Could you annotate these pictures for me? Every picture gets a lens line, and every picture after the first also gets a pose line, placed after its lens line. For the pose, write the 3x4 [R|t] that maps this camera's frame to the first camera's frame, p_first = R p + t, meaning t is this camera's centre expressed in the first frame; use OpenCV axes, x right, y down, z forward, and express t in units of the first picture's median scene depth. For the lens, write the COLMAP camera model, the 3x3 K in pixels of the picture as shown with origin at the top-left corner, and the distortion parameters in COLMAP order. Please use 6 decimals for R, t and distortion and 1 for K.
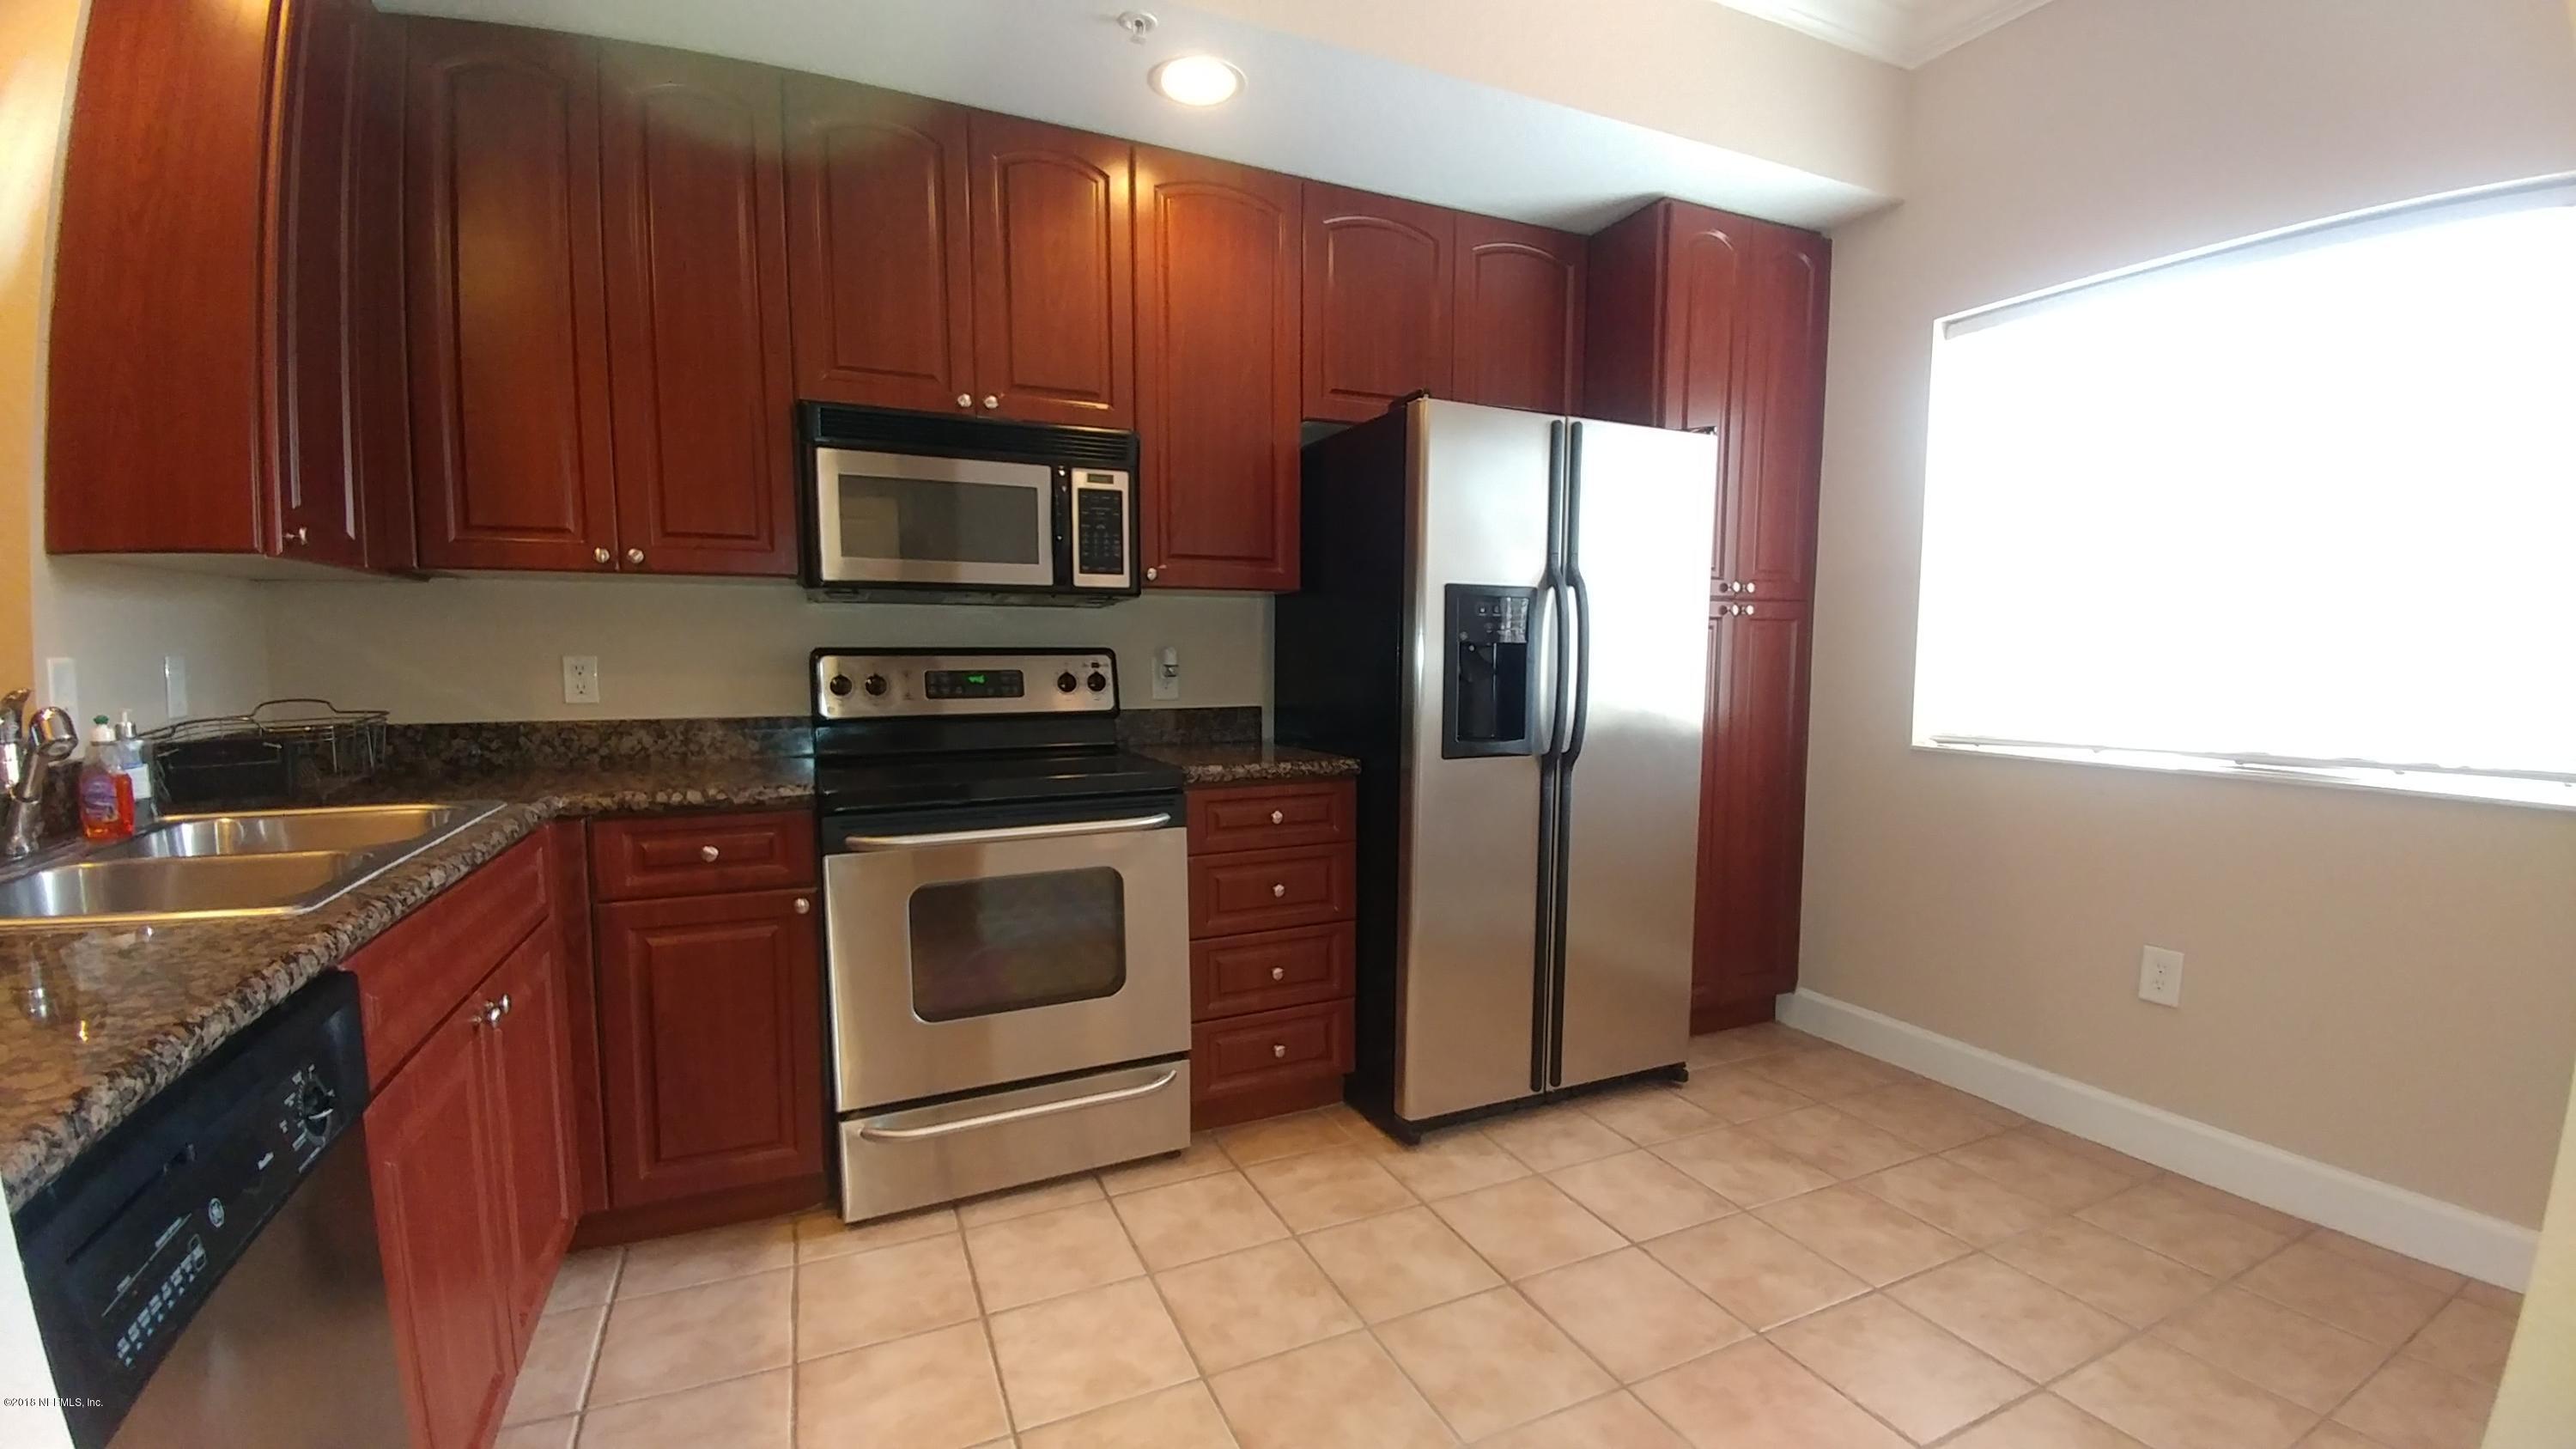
lens RADIAL K [[1044.5, 0, 1318.3], [0, 1044.5, 726.6], [0, 0, 1]] dist [0.001653, -0.018510]
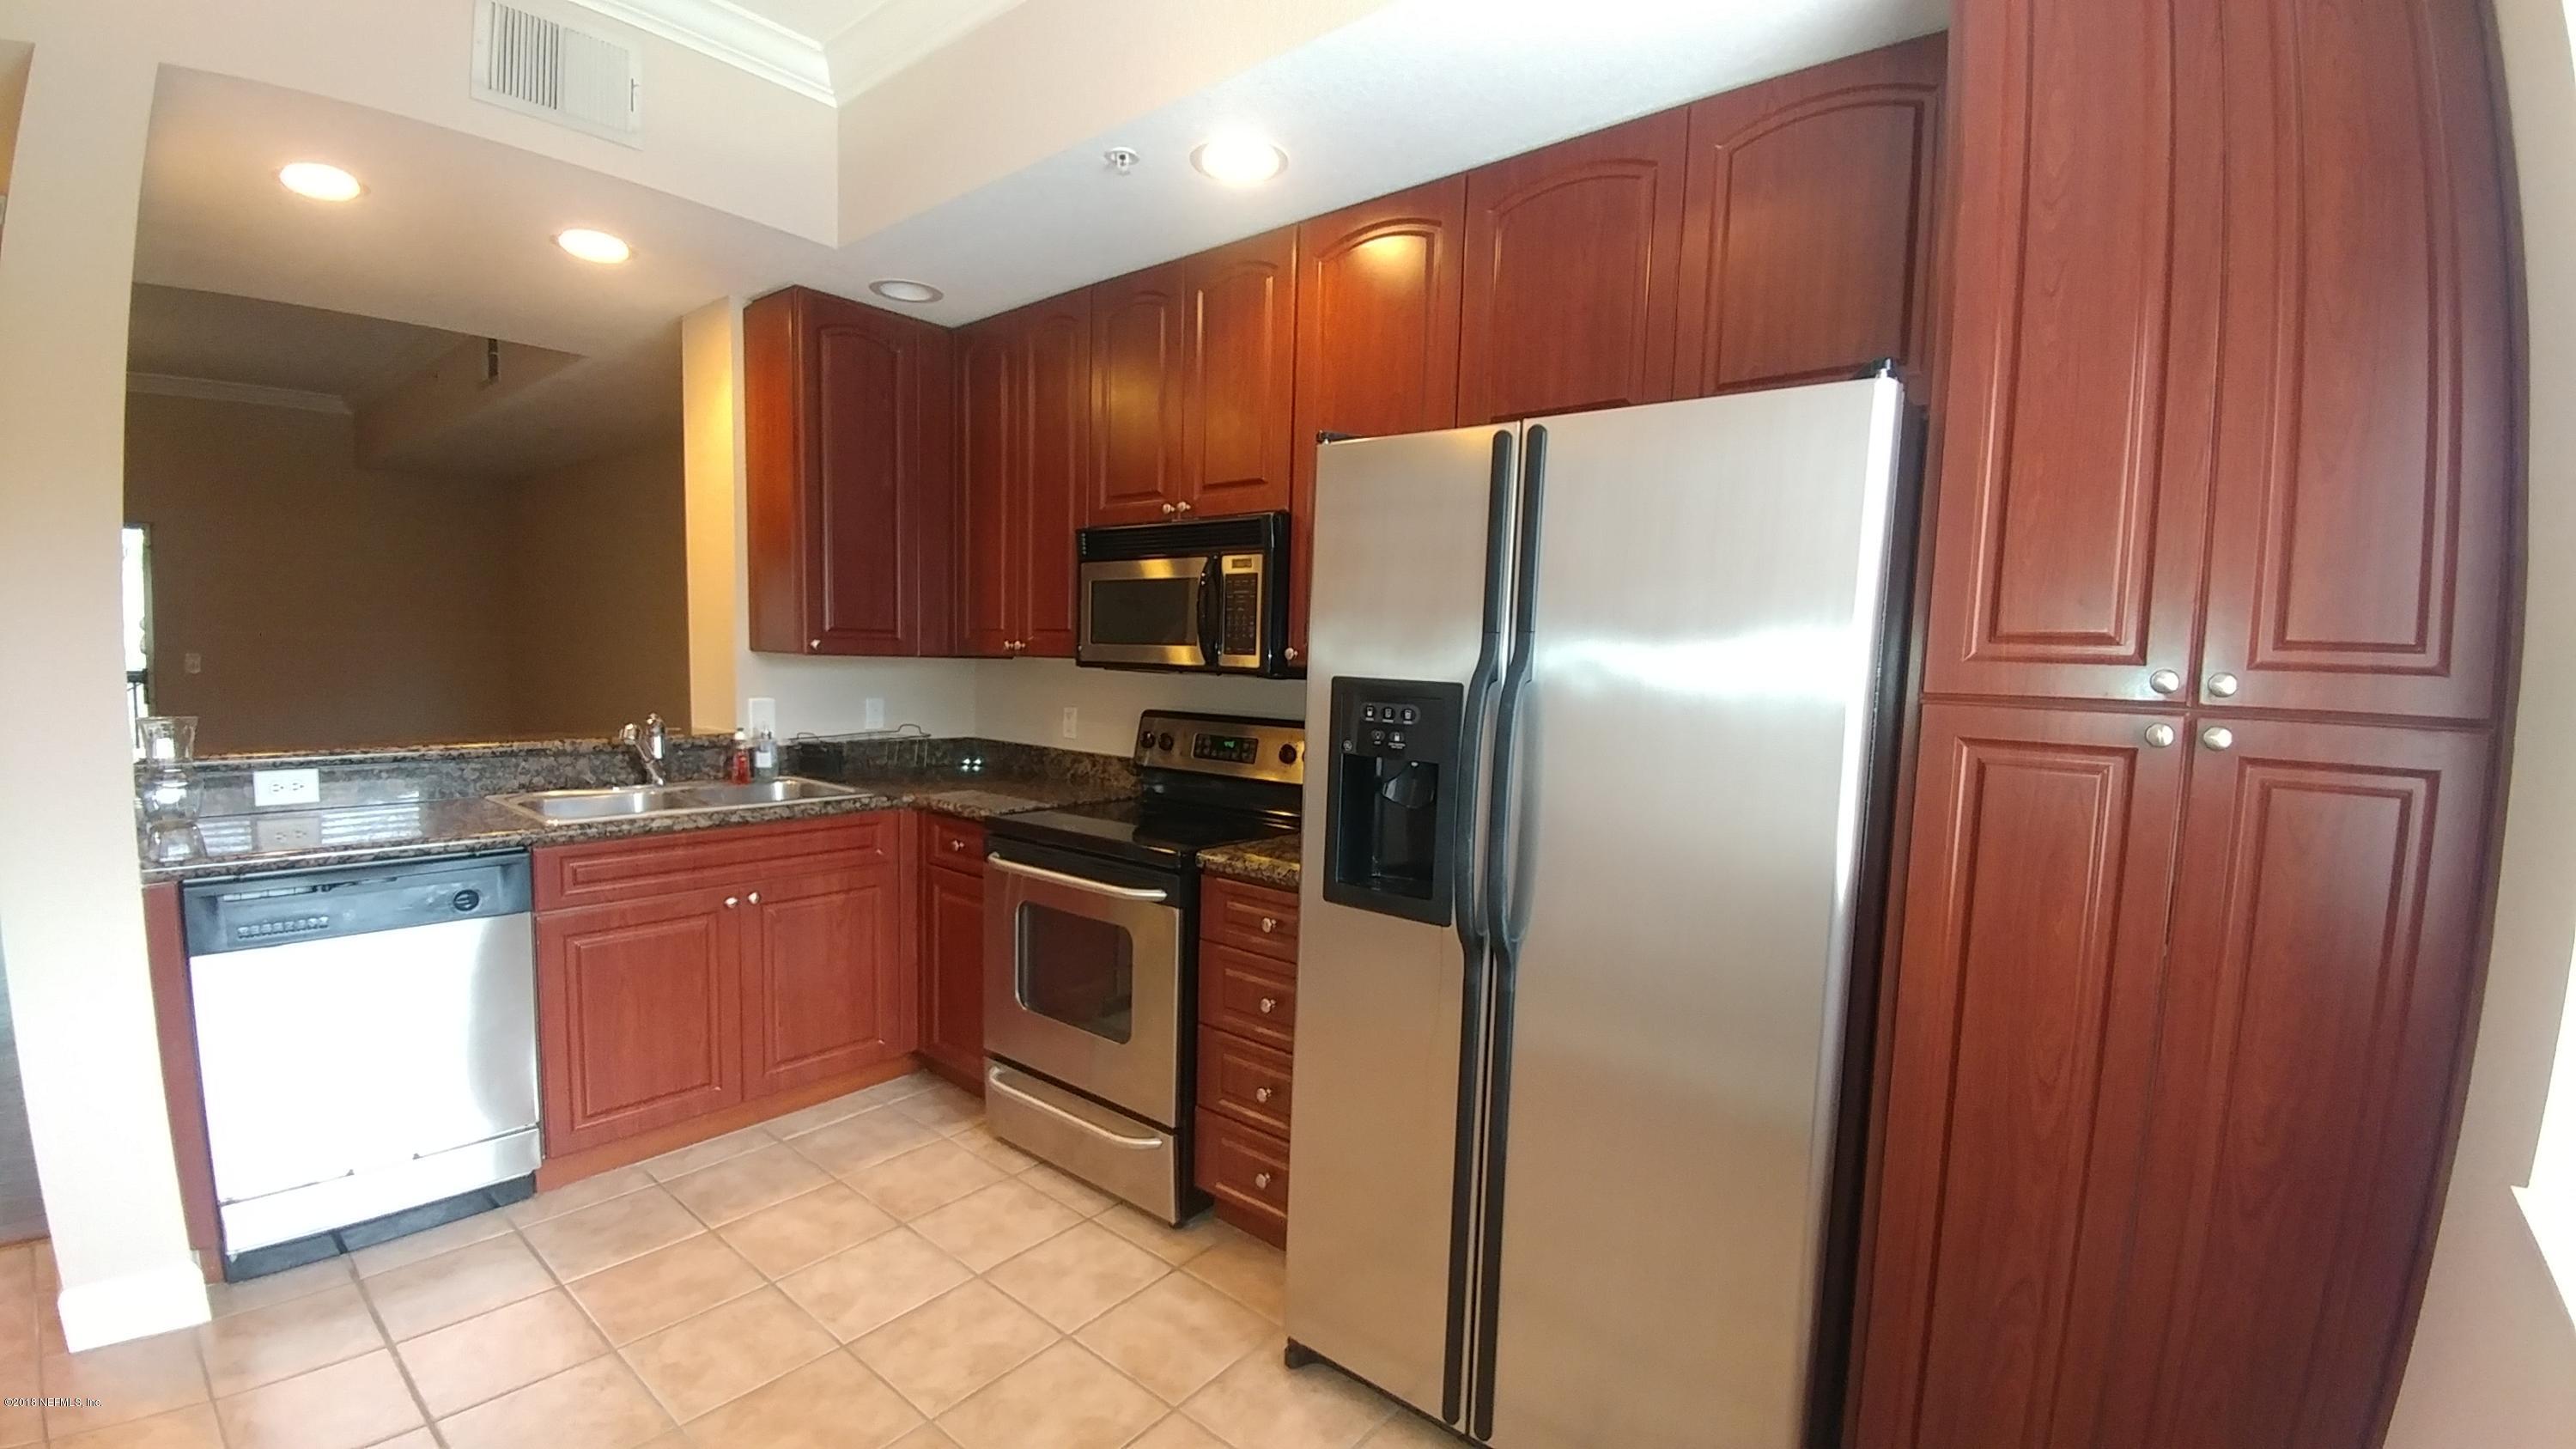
lens RADIAL K [[1058.5, 0, 1288.0], [0, 1058.5, 724.5], [0, 0, 1]] dist [0.000054, 0.000110]
pose [[0.418341, 0.071154, -0.905499, 0.819301], [-0.091330, 0.995170, 0.036006, -0.126156], [0.903687, 0.067636, 0.422819, 0.637103]]
